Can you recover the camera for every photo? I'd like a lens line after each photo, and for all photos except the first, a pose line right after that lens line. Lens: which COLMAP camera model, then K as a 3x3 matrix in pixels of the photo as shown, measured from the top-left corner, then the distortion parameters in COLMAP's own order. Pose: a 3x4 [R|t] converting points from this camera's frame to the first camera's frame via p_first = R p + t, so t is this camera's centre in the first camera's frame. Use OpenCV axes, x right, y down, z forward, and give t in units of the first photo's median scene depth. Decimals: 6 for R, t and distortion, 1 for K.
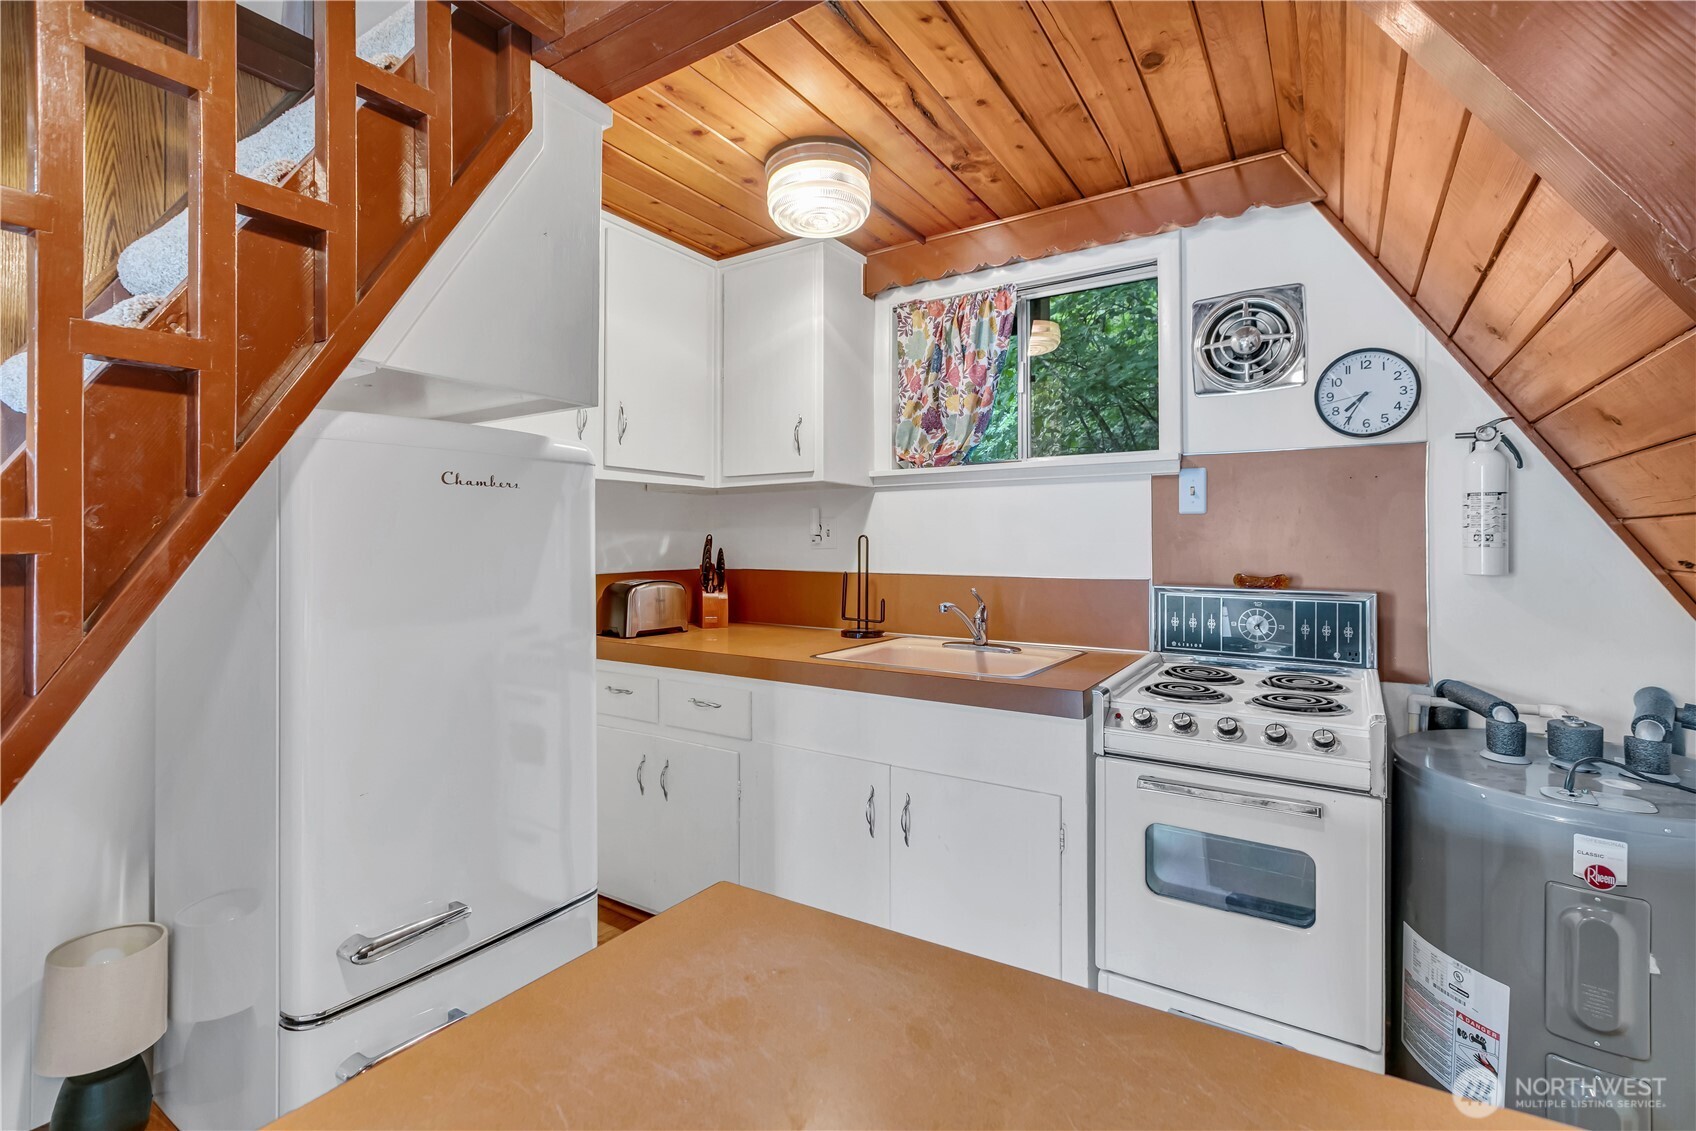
lens RADIAL K [[779.7, 0, 849.5], [0, 779.7, 552.8], [0, 0, 1]] dist [0.001114, -0.000274]
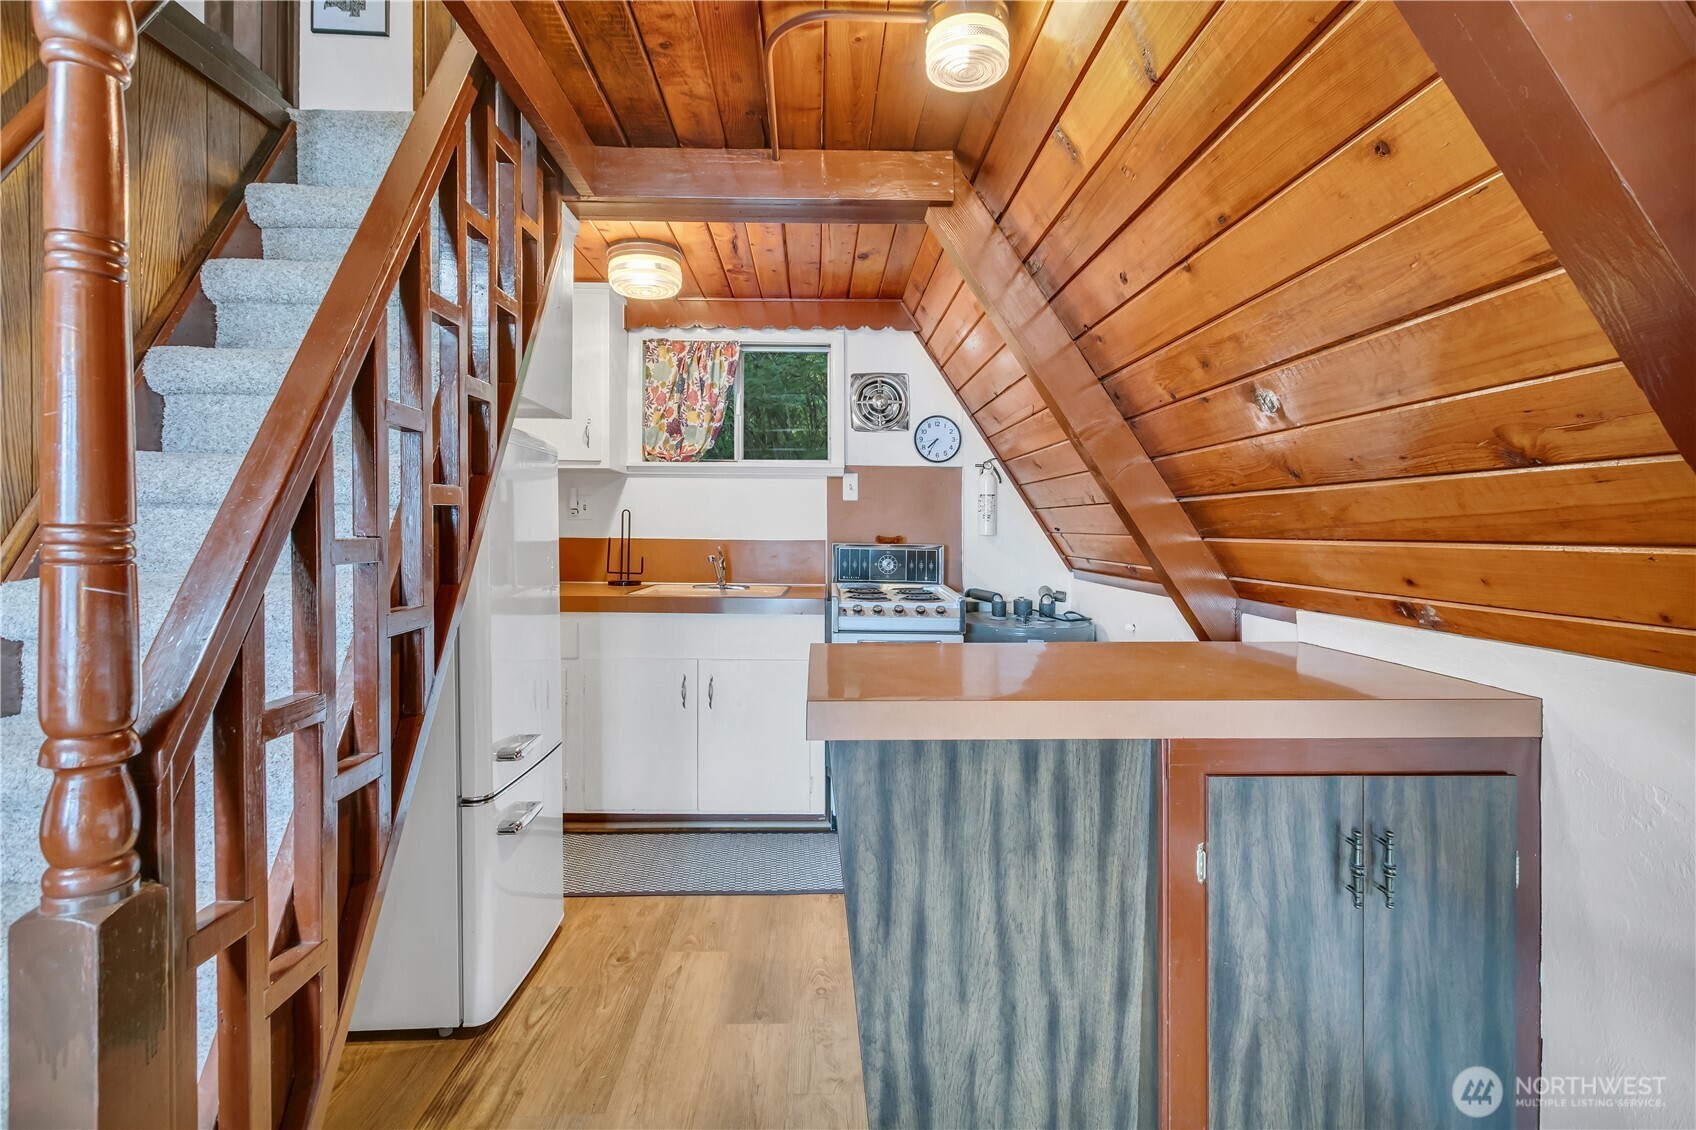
lens RADIAL K [[779.7, 0, 846.4], [0, 779.7, 553.0], [0, 0, 1]] dist [0.001114, -0.000274]
pose [[0.831587, -0.008493, 0.555330, -0.491765], [-0.004220, 0.999758, 0.021609, 0.025612], [-0.555378, -0.020313, 0.831350, -0.386612]]
